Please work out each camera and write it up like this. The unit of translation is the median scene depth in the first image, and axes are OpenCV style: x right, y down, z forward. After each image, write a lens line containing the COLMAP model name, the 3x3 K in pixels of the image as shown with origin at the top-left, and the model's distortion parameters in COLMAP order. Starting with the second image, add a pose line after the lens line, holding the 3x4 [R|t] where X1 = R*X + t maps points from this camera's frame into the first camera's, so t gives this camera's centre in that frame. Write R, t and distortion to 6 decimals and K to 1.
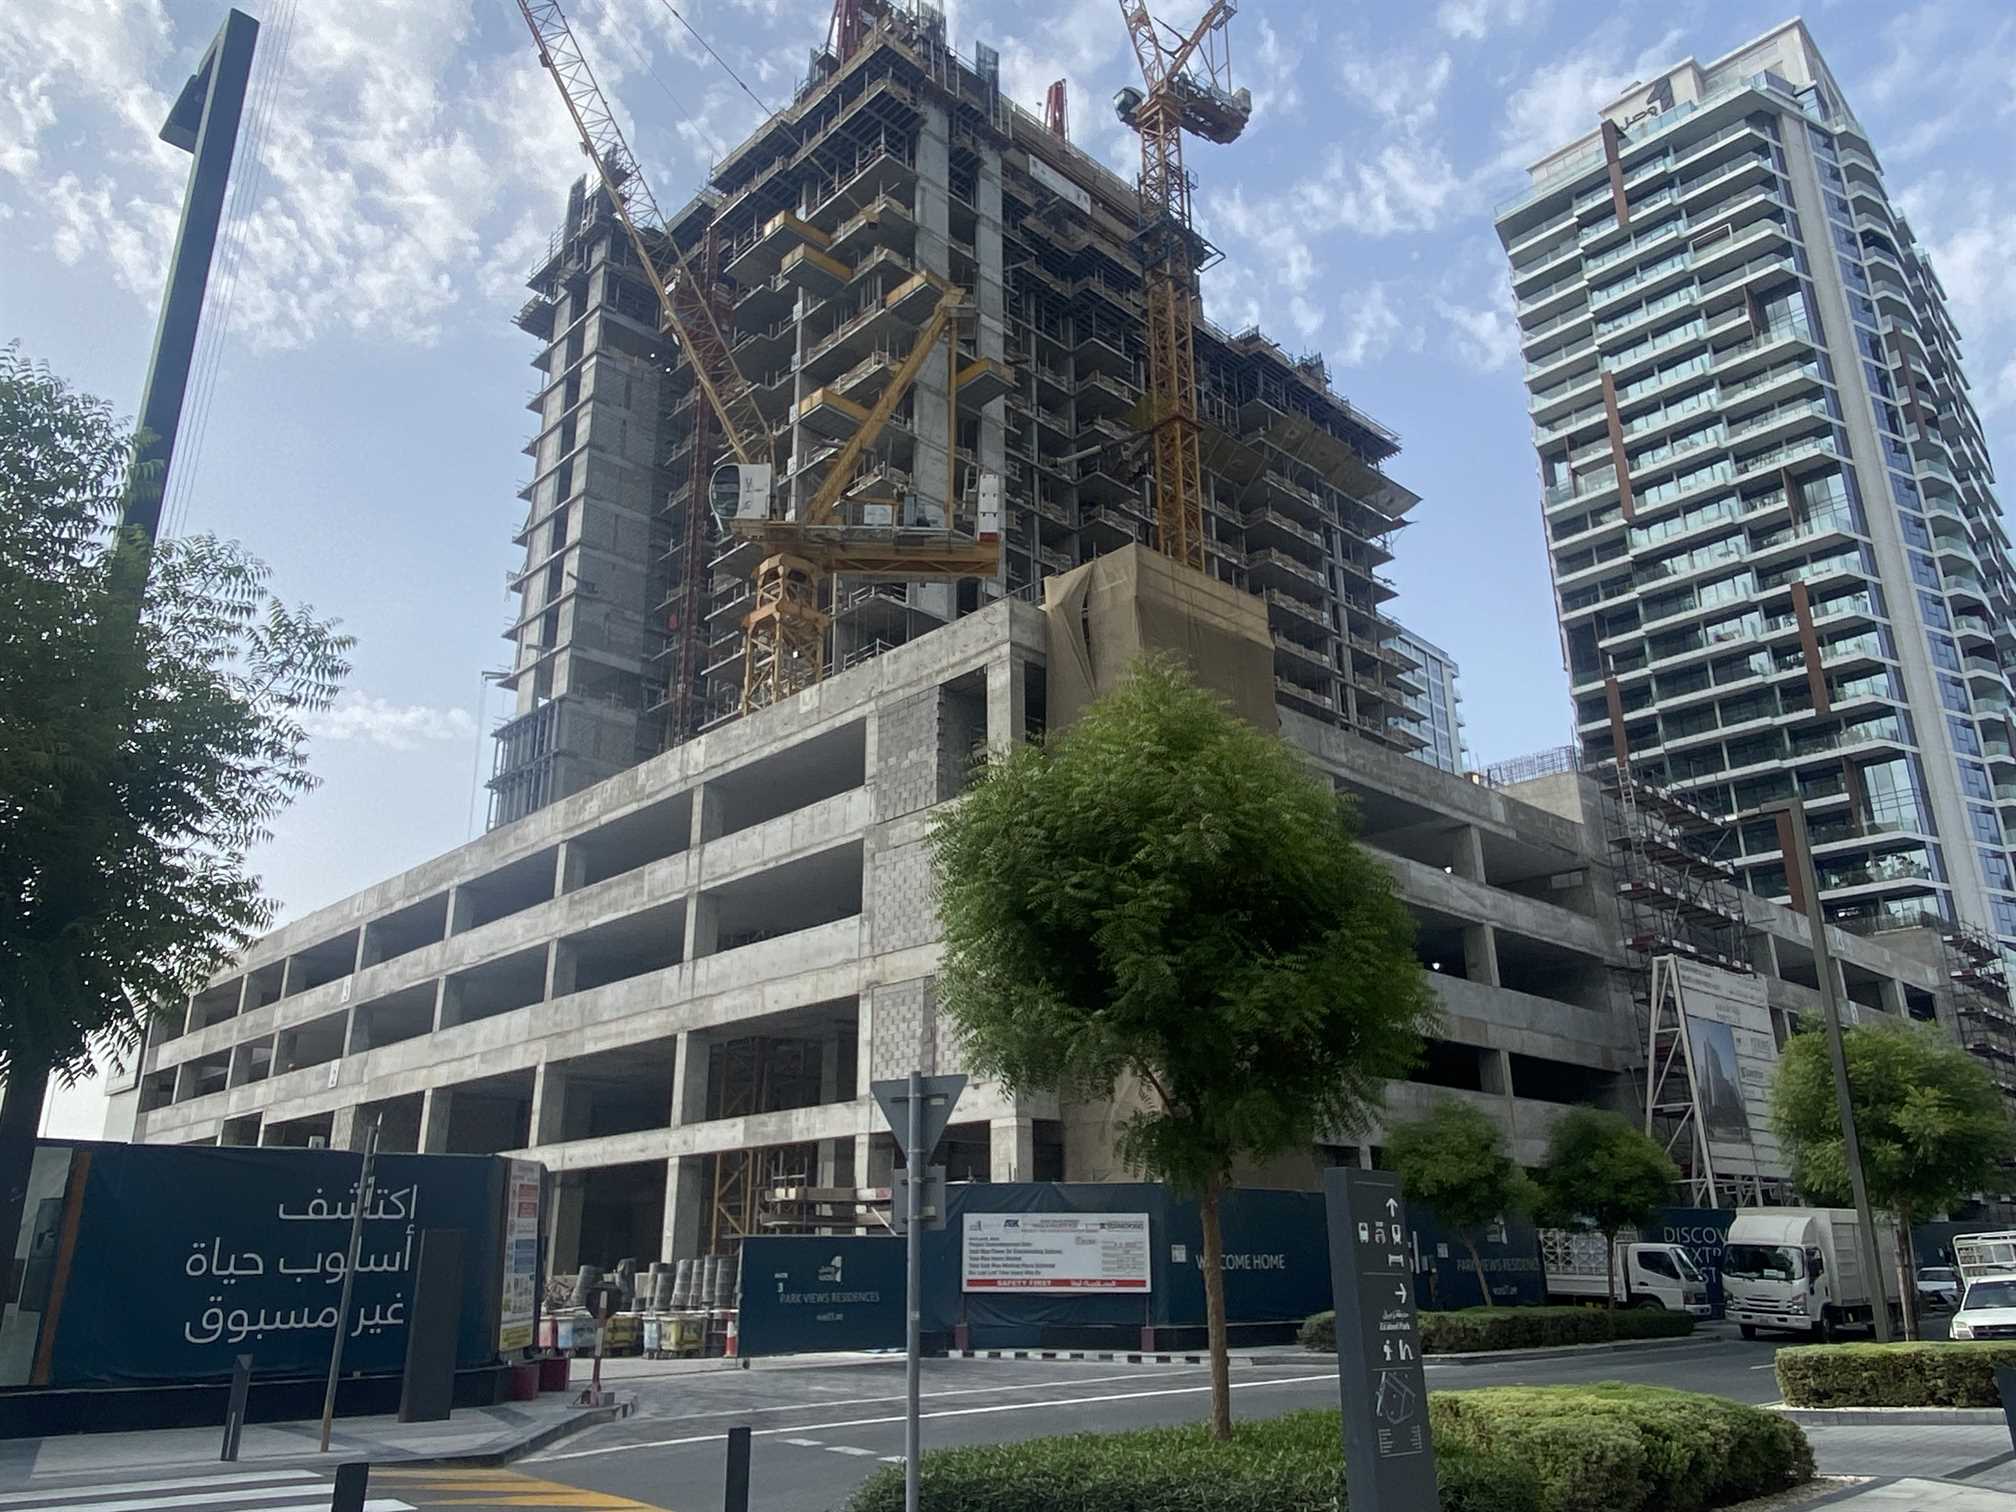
lens RADIAL K [[1432.4, 0, 1043.2], [0, 1432.4, 871.8], [0, 0, 1]] dist [0.056544, -0.048389]
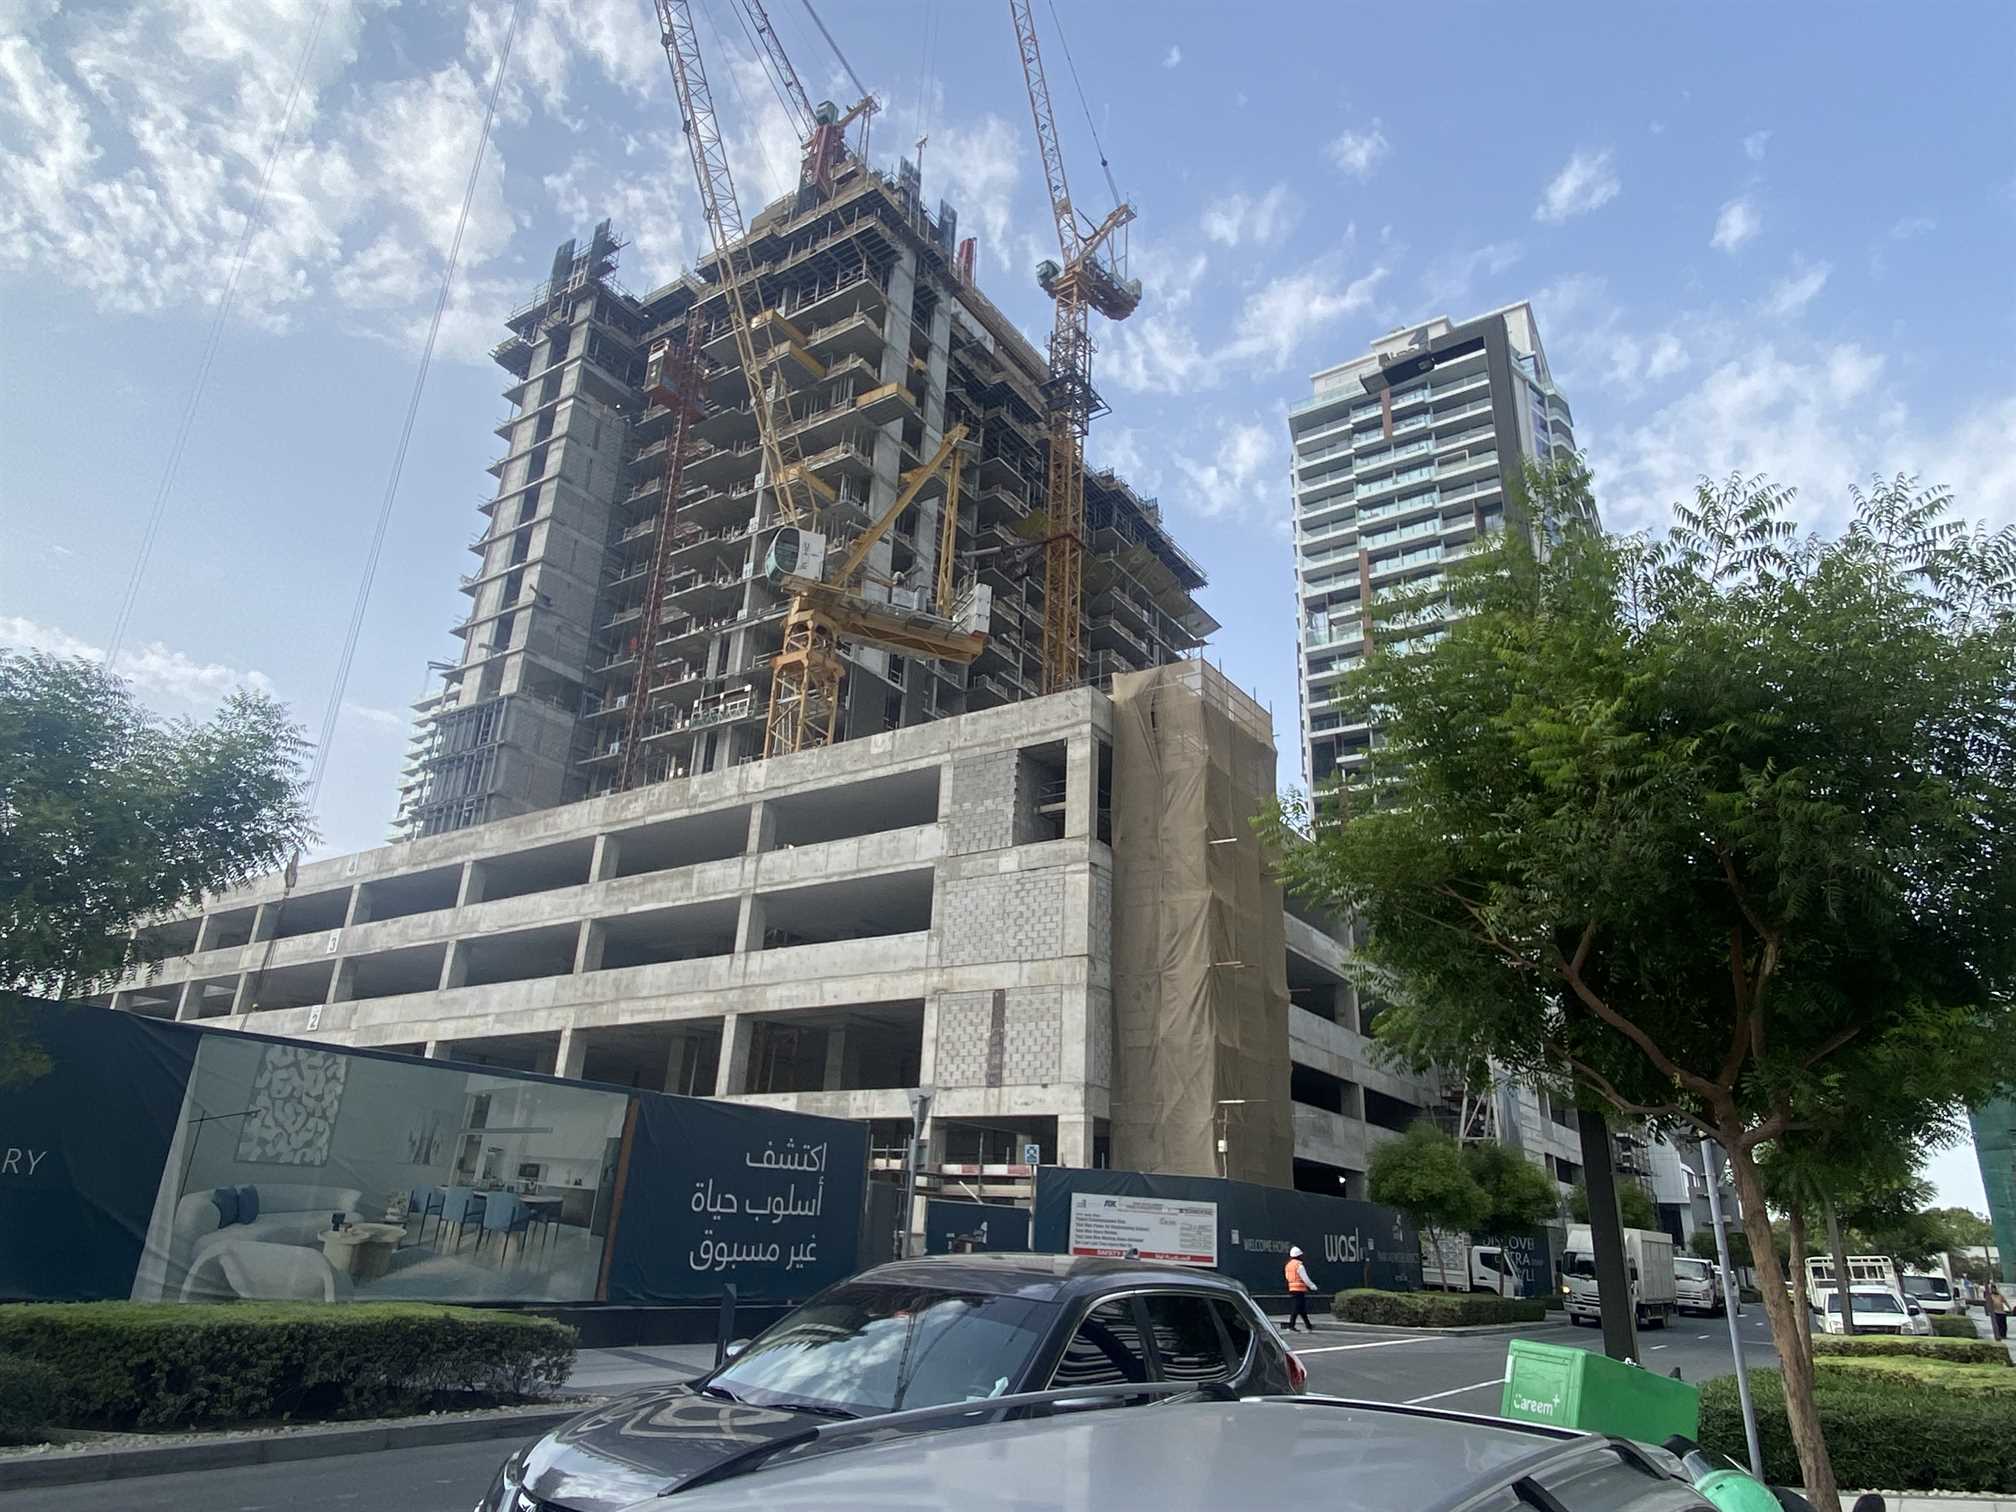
lens RADIAL K [[1222.7, 0, 1019.4], [0, 1222.7, 863.4], [0, 0, 1]] dist [0.041954, 0.011026]
pose [[0.978694, 0.111170, 0.172626, -0.106359], [-0.106430, 0.993650, -0.036503, 0.001466], [-0.175588, 0.017353, 0.984311, -0.005626]]
